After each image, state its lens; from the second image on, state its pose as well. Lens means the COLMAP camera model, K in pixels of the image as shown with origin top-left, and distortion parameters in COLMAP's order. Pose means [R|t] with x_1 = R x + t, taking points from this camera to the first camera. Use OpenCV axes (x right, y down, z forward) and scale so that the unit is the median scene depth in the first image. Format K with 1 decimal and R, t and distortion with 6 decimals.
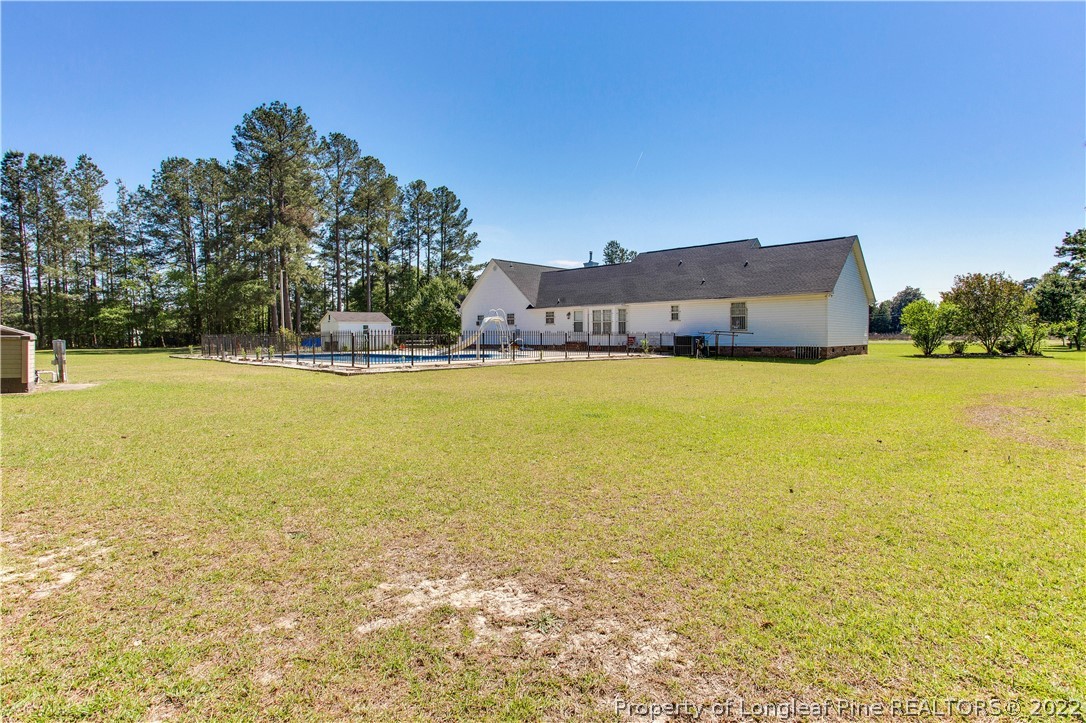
lens RADIAL K [[517.8, 0, 537.4], [0, 517.8, 331.6], [0, 0, 1]] dist [-0.002509, 0.000273]
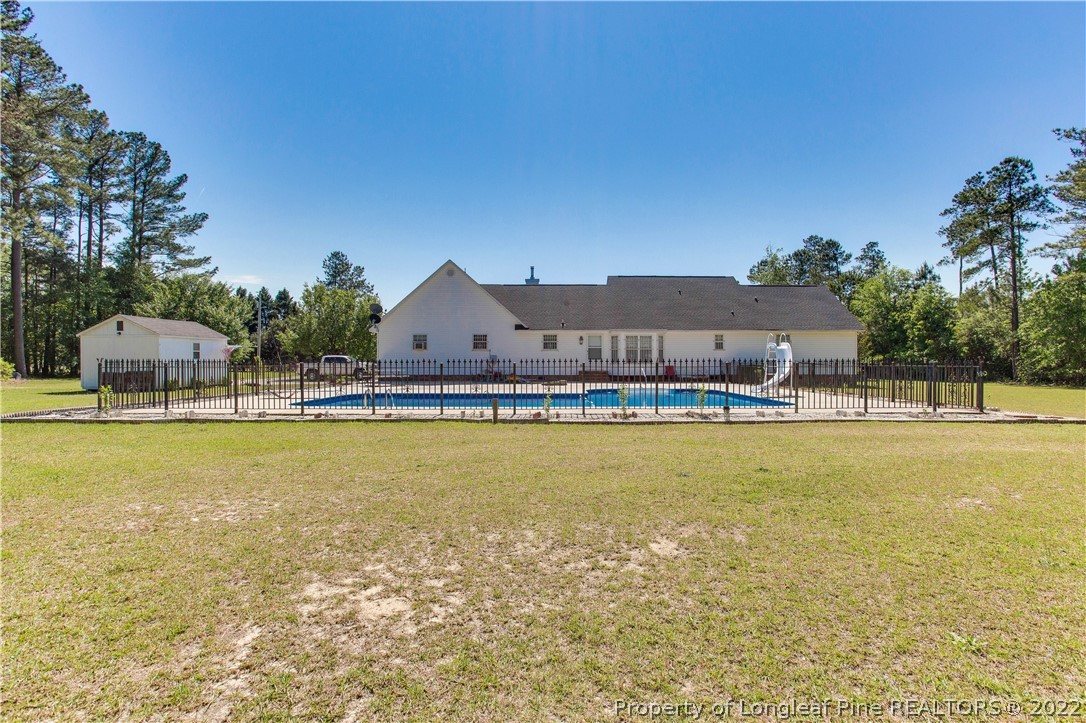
lens RADIAL K [[530.7, 0, 545.9], [0, 530.7, 357.1], [0, 0, 1]] dist [-0.043550, 0.029423]
pose [[0.724877, 0.010707, 0.688795, -0.364535], [-0.008470, 0.999942, -0.006630, 0.001855], [-0.688827, -0.001028, 0.724925, 0.256429]]
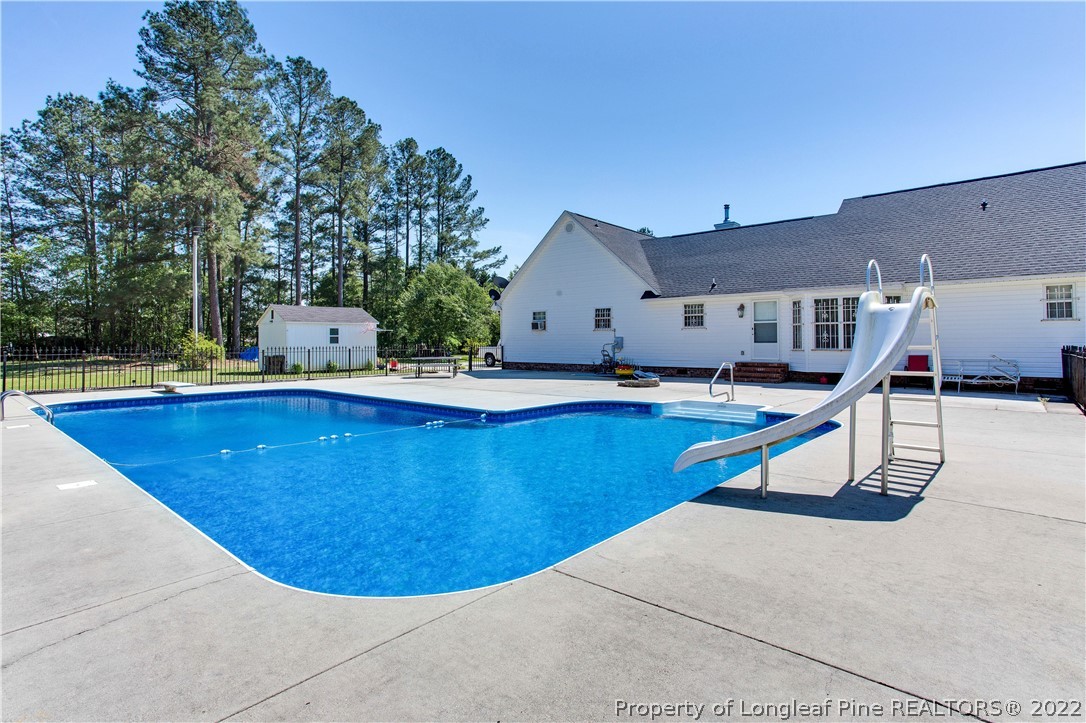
lens RADIAL K [[536.8, 0, 534.7], [0, 536.8, 342.7], [0, 0, 1]] dist [-0.079737, 0.049293]
pose [[0.999391, 0.000606, 0.034883, -0.100340], [-0.000964, 0.999947, 0.010222, -0.002950], [-0.034875, -0.010249, 0.999339, 0.305507]]
